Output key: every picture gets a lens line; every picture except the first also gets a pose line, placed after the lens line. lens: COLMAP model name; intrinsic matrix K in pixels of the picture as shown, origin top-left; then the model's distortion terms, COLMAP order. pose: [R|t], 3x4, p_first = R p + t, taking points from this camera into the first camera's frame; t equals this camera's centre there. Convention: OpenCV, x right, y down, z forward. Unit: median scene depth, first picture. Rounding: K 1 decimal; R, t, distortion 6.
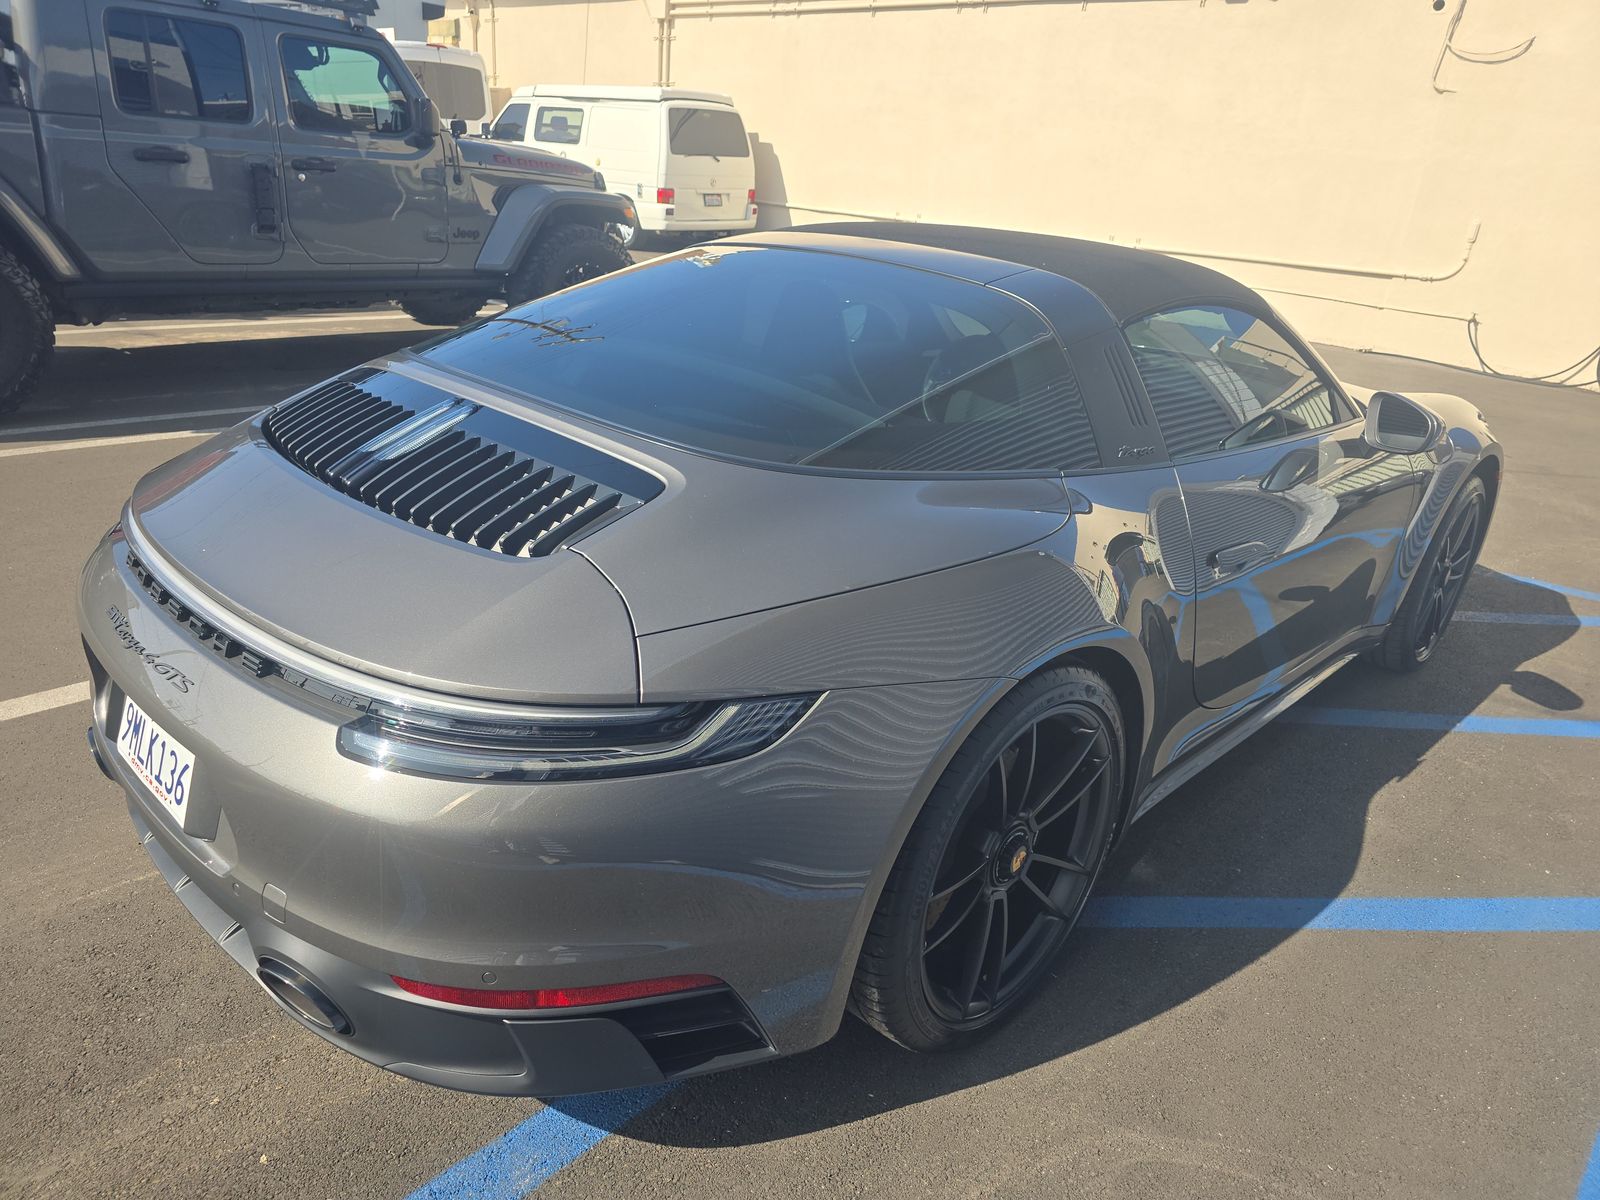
lens RADIAL K [[1132.3, 0, 798.3], [0, 1132.3, 602.3], [0, 0, 1]] dist [0.000048, -0.004430]
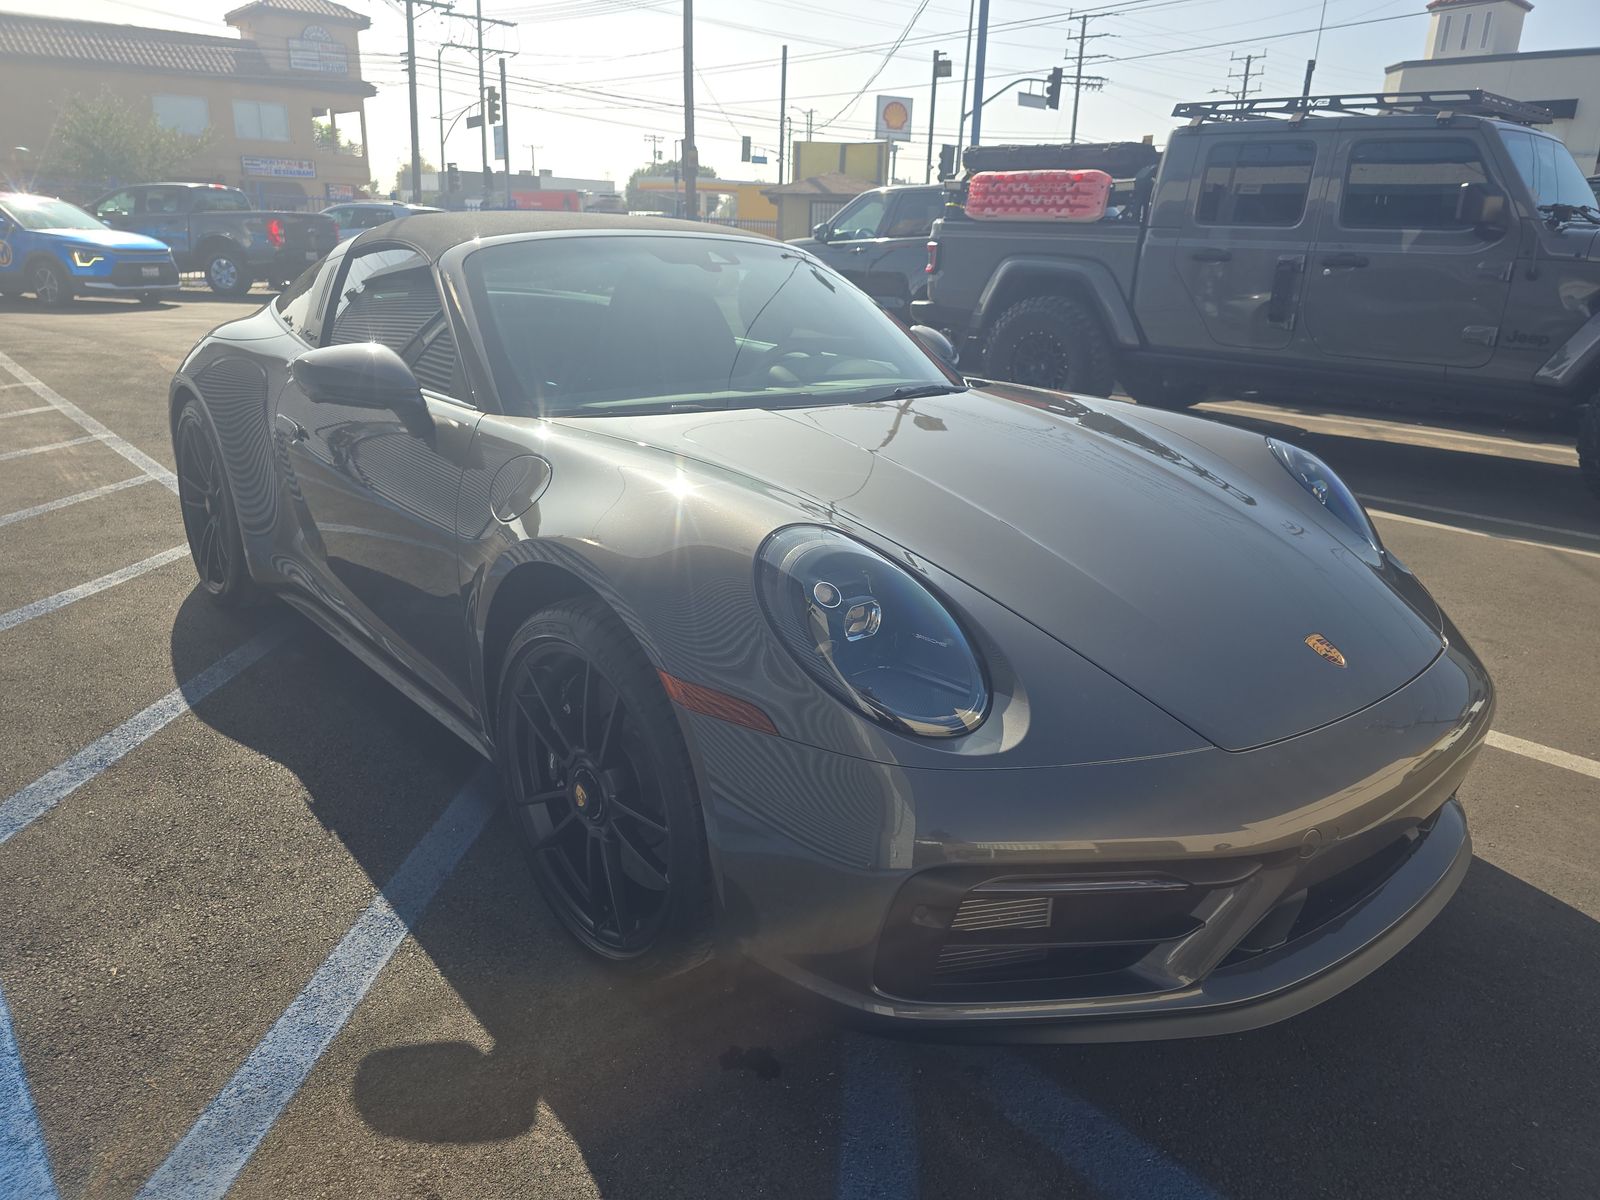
lens RADIAL K [[1085.0, 0, 804.1], [0, 1085.0, 602.7], [0, 0, 1]] dist [0.023746, -0.023795]
pose [[-0.100348, 0.233792, -0.967094, 0.662605], [-0.393485, 0.883432, 0.254396, -0.171986], [0.913838, 0.406065, 0.003343, 0.681444]]
